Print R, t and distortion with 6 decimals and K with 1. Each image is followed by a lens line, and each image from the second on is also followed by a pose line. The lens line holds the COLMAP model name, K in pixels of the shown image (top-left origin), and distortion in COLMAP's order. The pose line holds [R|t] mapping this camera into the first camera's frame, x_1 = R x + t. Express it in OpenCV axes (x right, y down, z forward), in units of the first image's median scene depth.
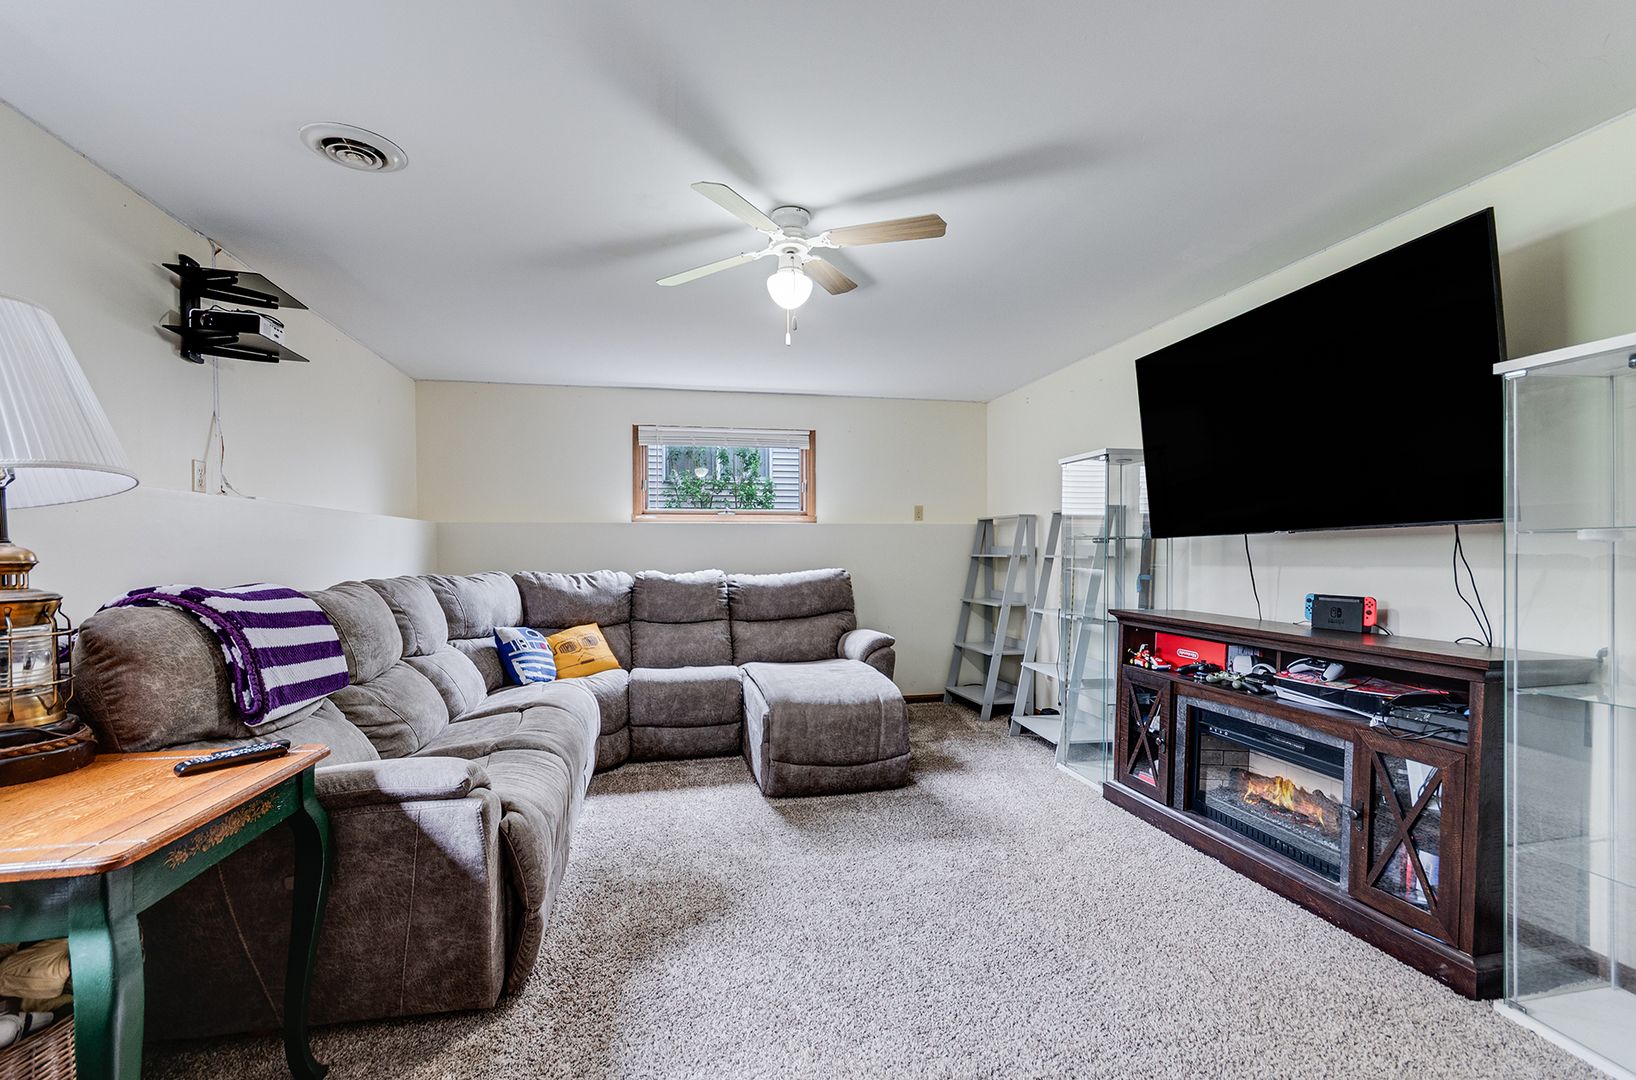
lens RADIAL K [[728.4, 0, 821.6], [0, 728.4, 549.1], [0, 0, 1]] dist [0.002120, 0.002822]
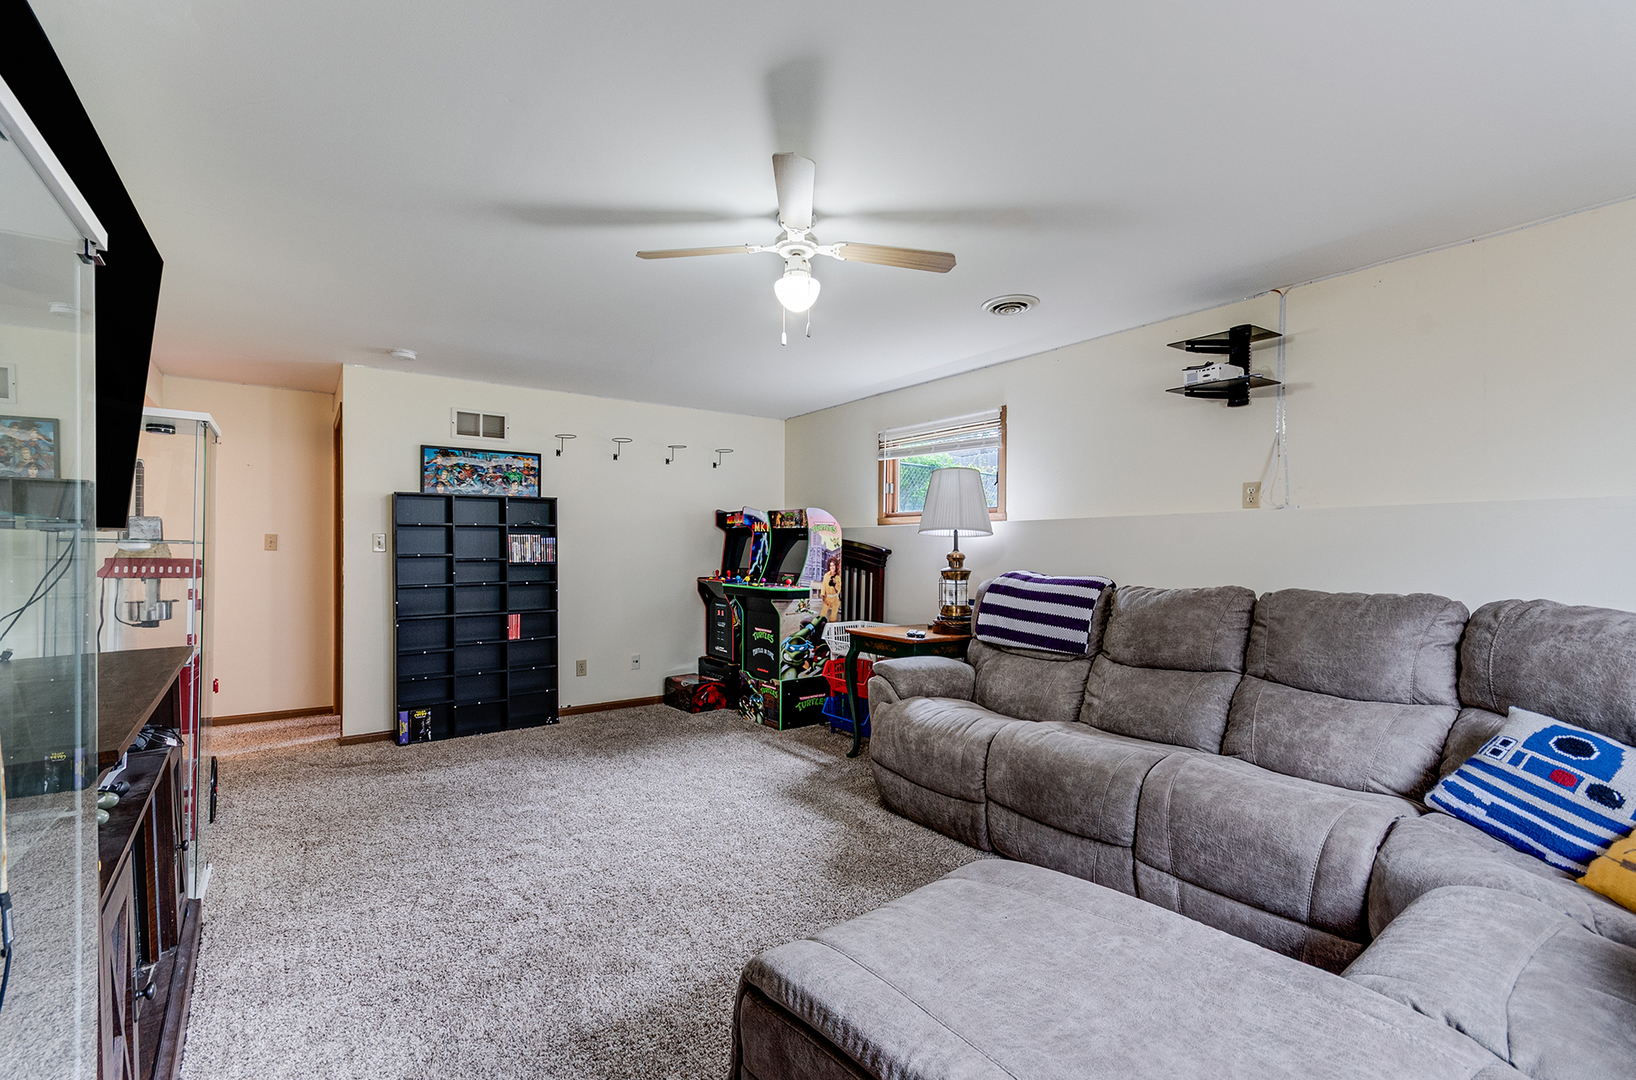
lens RADIAL K [[728.4, 0, 826.7], [0, 728.4, 544.9], [0, 0, 1]] dist [0.002120, 0.002822]
pose [[-0.912473, -0.005440, -0.409101, 0.238784], [-0.002095, 0.999961, -0.008625, -0.002611], [0.409132, -0.007012, -0.912448, 1.423474]]
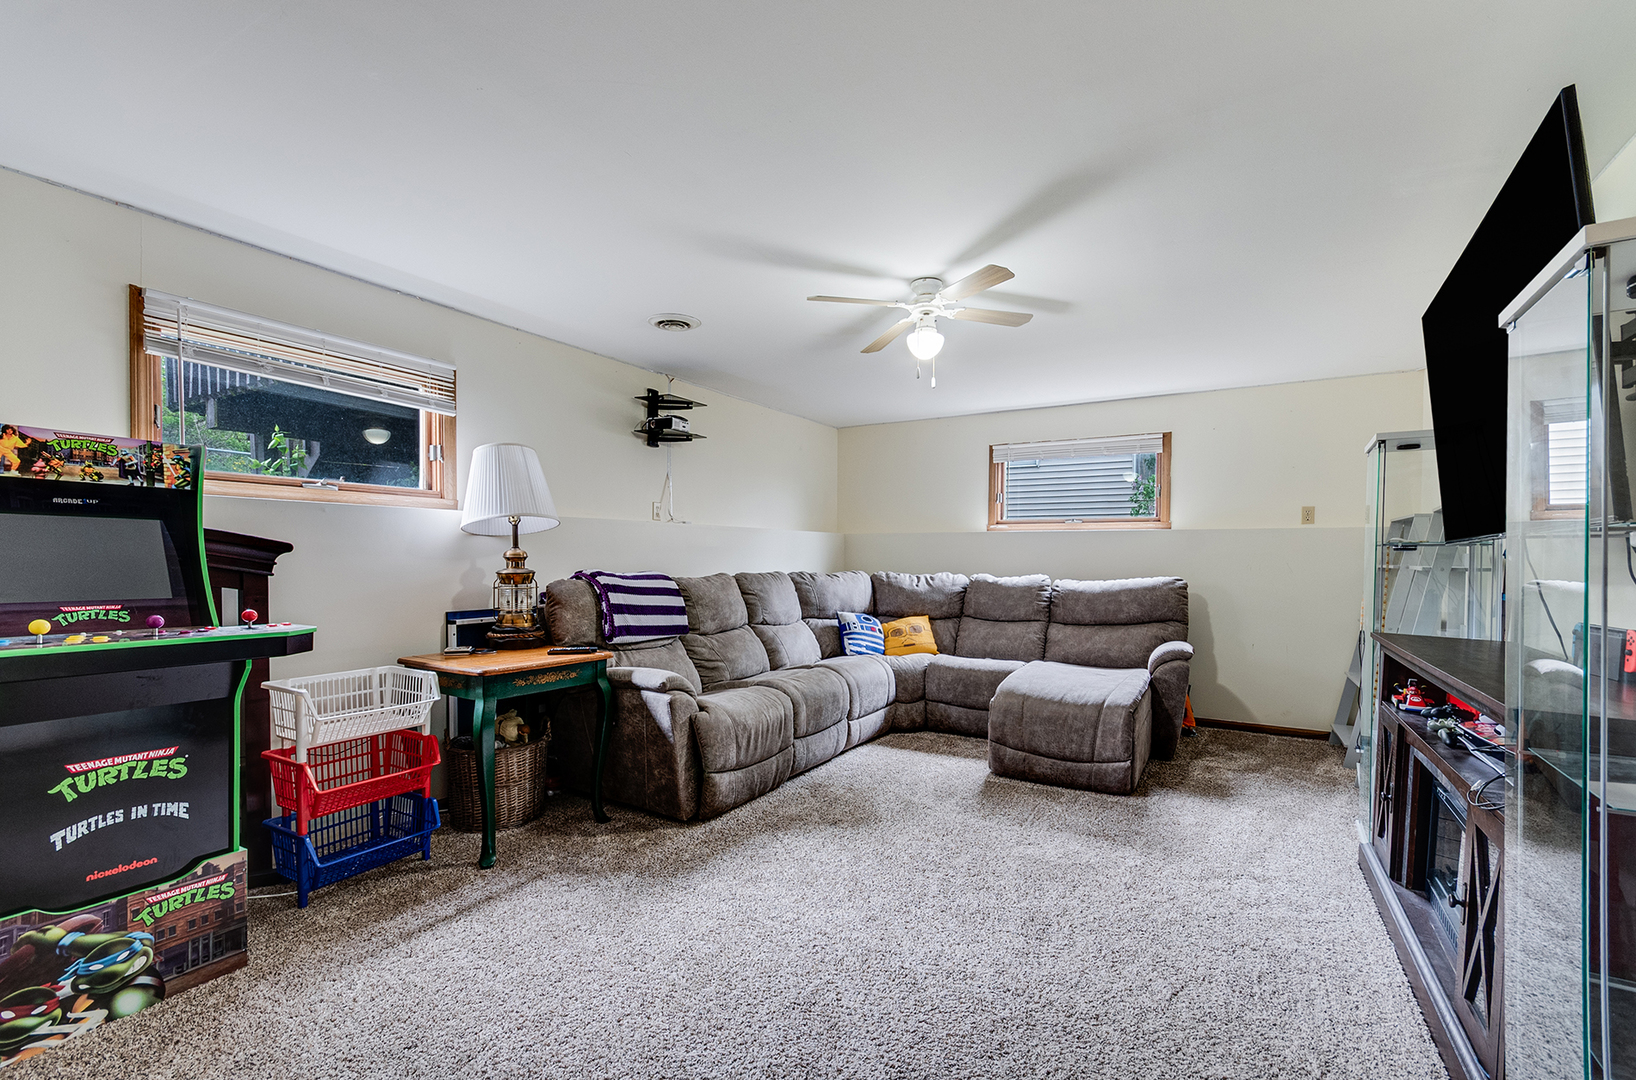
lens RADIAL K [[728.4, 0, 810.4], [0, 728.4, 552.5], [0, 0, 1]] dist [0.002120, 0.002822]
pose [[0.726932, 0.004391, -0.686695, 0.495414], [-0.007933, 0.999967, -0.002003, 0.000829], [0.686663, 0.006904, 0.726943, -0.021510]]
